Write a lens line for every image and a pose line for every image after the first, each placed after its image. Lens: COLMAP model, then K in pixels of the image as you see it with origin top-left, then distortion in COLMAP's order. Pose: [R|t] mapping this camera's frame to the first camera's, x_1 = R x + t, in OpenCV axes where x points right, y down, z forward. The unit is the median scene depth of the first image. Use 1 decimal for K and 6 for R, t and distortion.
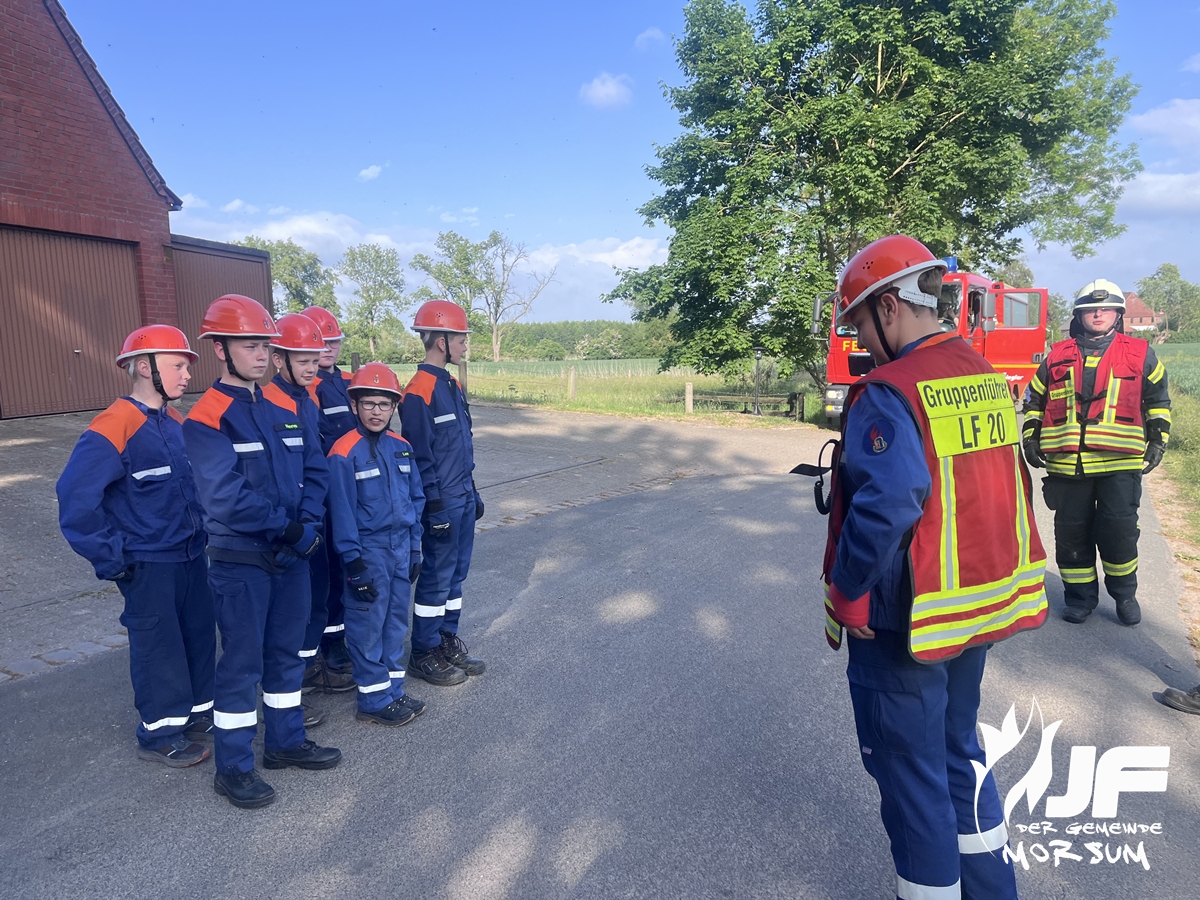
lens RADIAL K [[905.0, 0, 605.9], [0, 905.0, 456.3], [0, 0, 1]] dist [0.073836, -0.099939]
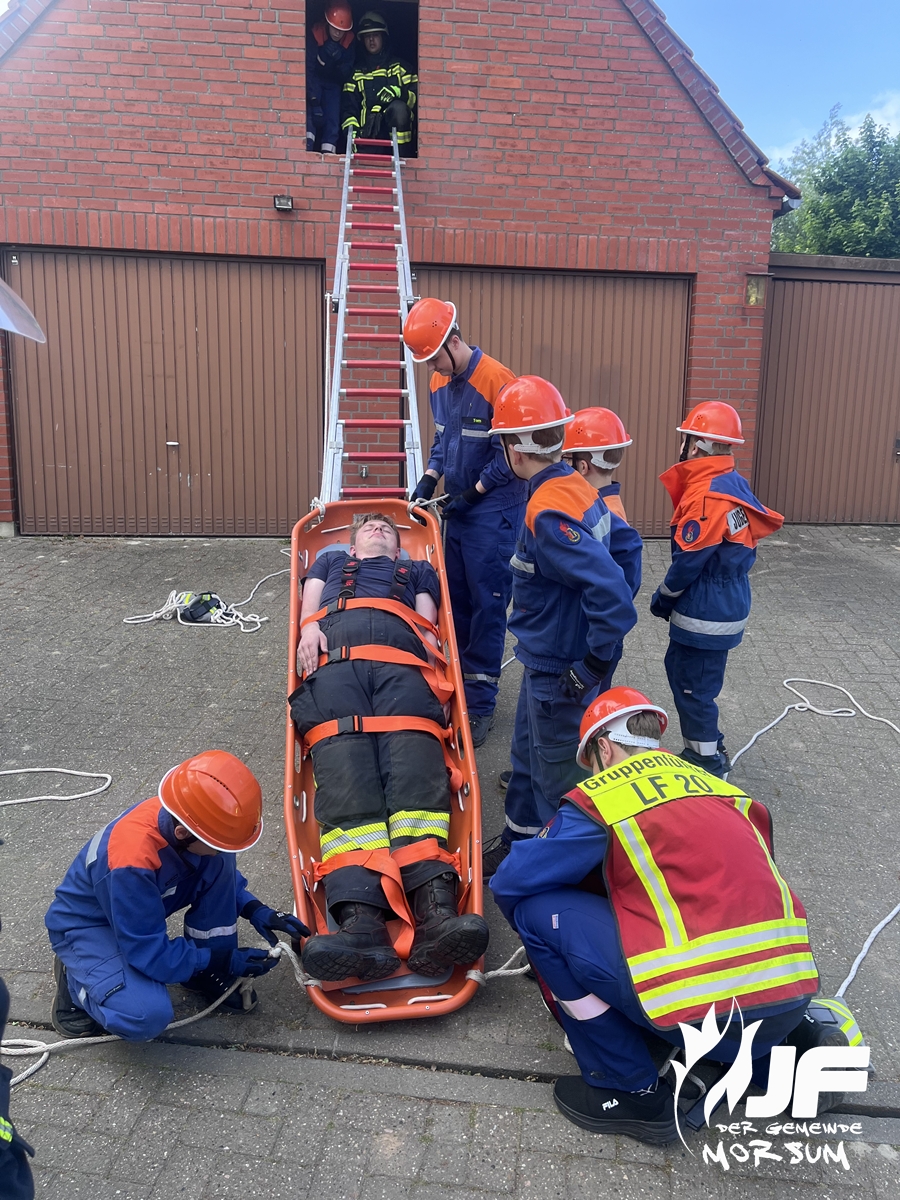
lens RADIAL K [[905.0, 0, 458.1], [0, 905.0, 594.8], [0, 0, 1]] dist [0.073836, -0.099939]
pose [[0.342179, 0.186590, -0.920922, 0.027778], [-0.139659, 0.979299, 0.146526, -0.070055], [0.929198, 0.078477, 0.361154, 0.498836]]
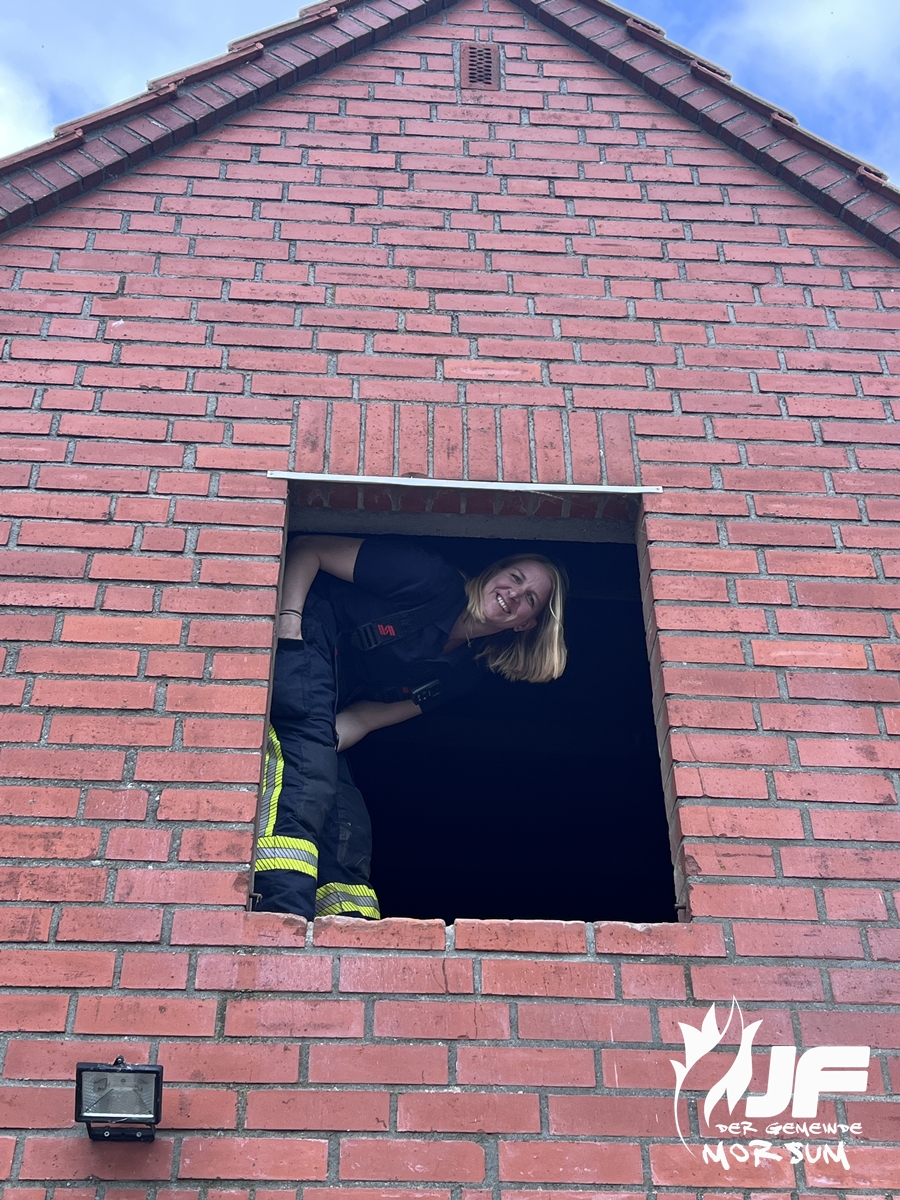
lens RADIAL K [[1524.9, 0, 462.5], [0, 1524.9, 599.3], [0, 0, 1]] dist [0.046021, 0.000000]
pose [[0.287620, -0.580076, -0.762094, -0.268271], [-0.117110, 0.768445, -0.629109, -0.119529], [0.950558, 0.270193, 0.153087, 0.558764]]
